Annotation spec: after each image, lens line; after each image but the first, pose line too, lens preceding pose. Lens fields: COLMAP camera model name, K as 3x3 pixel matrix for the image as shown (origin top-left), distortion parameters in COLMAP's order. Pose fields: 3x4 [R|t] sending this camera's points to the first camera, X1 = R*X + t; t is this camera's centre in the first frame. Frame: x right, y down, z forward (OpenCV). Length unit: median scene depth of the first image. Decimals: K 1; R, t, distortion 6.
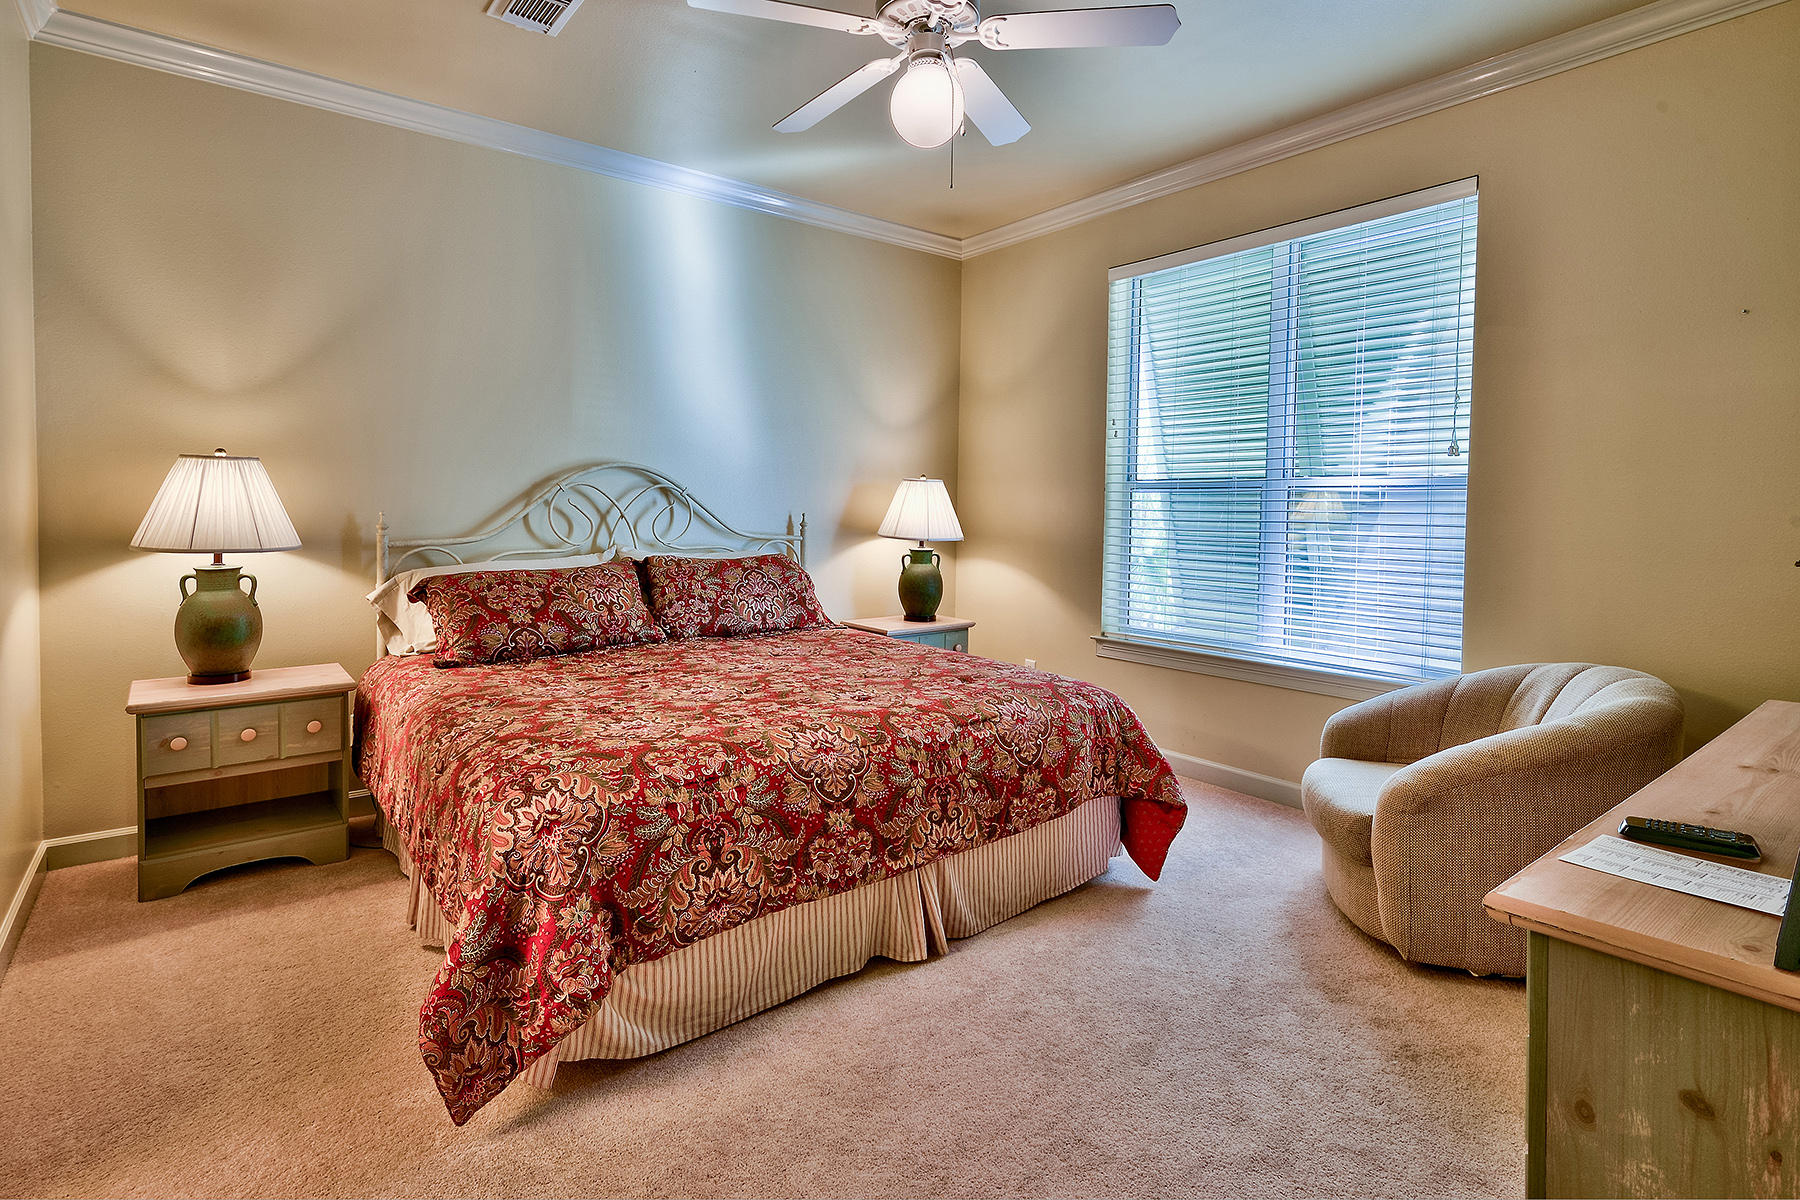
lens RADIAL K [[887.9, 0, 900.4], [0, 887.9, 594.6], [0, 0, 1]] dist [-0.004566, 0.000833]
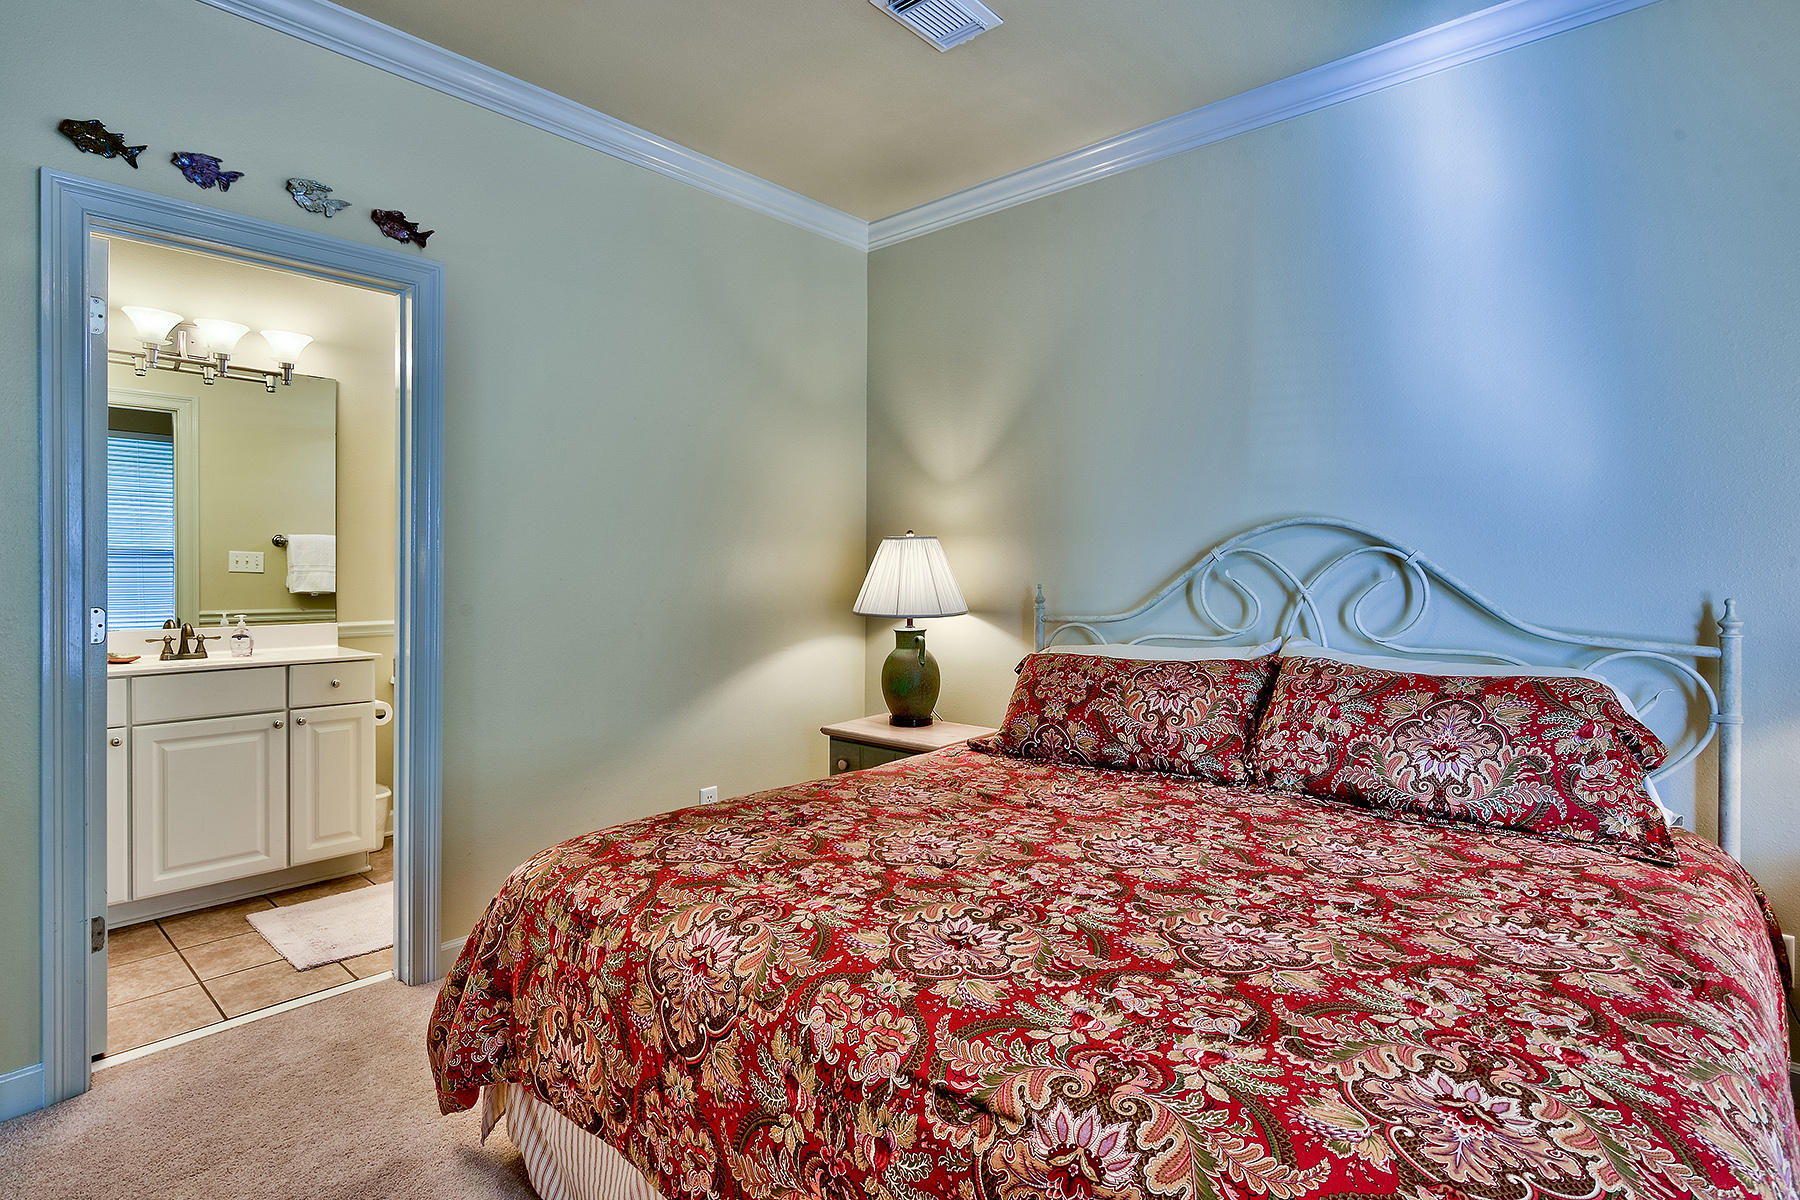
lens RADIAL K [[887.9, 0, 824.1], [0, 887.9, 574.5], [0, 0, 1]] dist [-0.004566, 0.000833]
pose [[0.151941, -0.001871, -0.988388, 0.364546], [-0.099279, 0.994912, -0.017145, -0.066094], [0.983391, 0.100731, 0.150982, 0.630095]]
